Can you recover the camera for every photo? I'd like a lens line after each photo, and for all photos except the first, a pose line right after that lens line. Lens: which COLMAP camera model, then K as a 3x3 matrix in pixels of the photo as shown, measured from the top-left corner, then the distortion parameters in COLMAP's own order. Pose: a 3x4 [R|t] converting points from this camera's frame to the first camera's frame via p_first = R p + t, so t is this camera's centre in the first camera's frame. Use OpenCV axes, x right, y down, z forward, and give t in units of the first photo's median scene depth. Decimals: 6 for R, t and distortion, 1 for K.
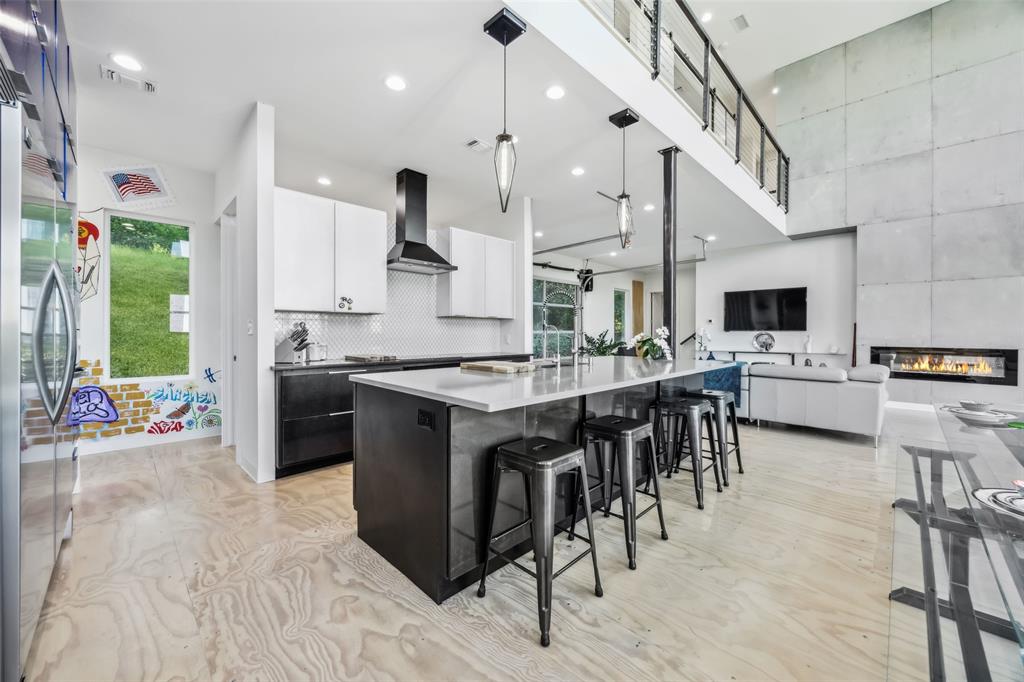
lens RADIAL K [[390.8, 0, 510.5], [0, 390.8, 335.6], [0, 0, 1]] dist [-0.002913, -0.000006]
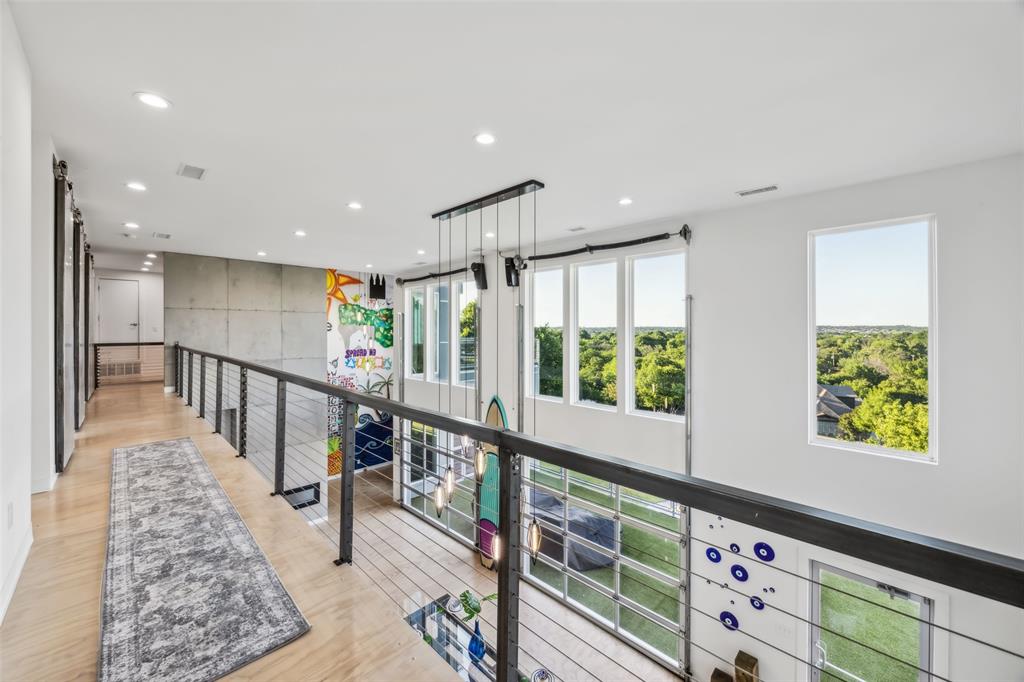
lens RADIAL K [[393.8, 0, 509.4], [0, 393.8, 330.0], [0, 0, 1]] dist [-0.001276, -0.000178]
pose [[-0.006438, -0.003943, 0.999971, -0.462608], [0.006321, 0.999972, 0.003984, -0.636945], [-0.999959, 0.006347, -0.006413, 0.148277]]
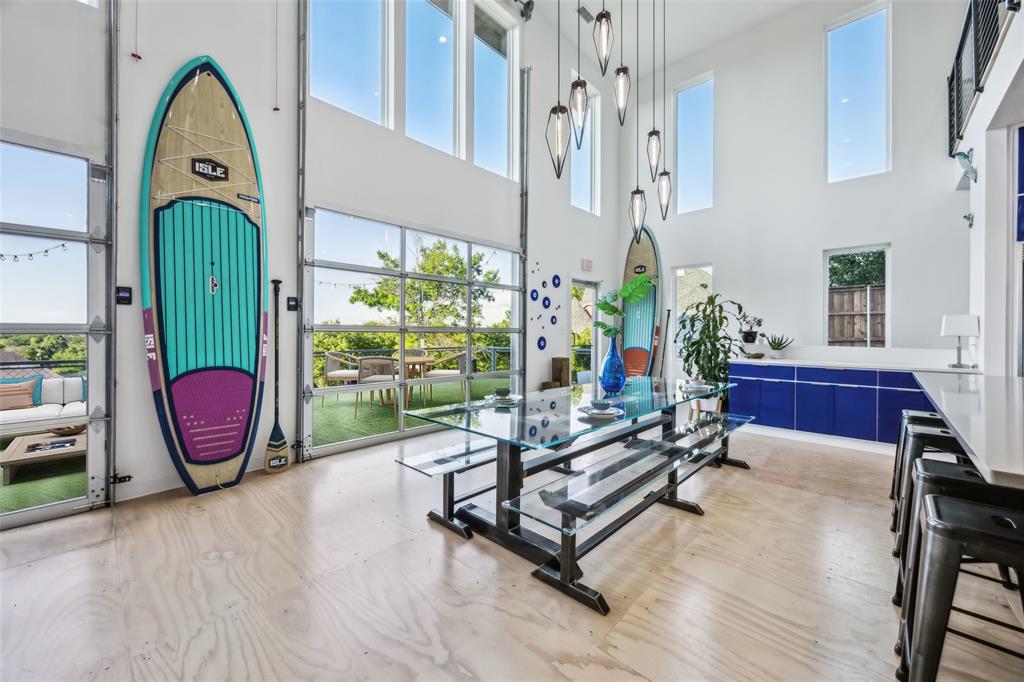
lens RADIAL K [[390.8, 0, 510.5], [0, 390.8, 335.6], [0, 0, 1]] dist [-0.002913, -0.000006]
pose [[-0.999510, -0.005072, -0.030879, 0.547335], [-0.005544, 0.999869, 0.015222, -0.009599], [0.030798, 0.015385, -0.999407, 0.764572]]
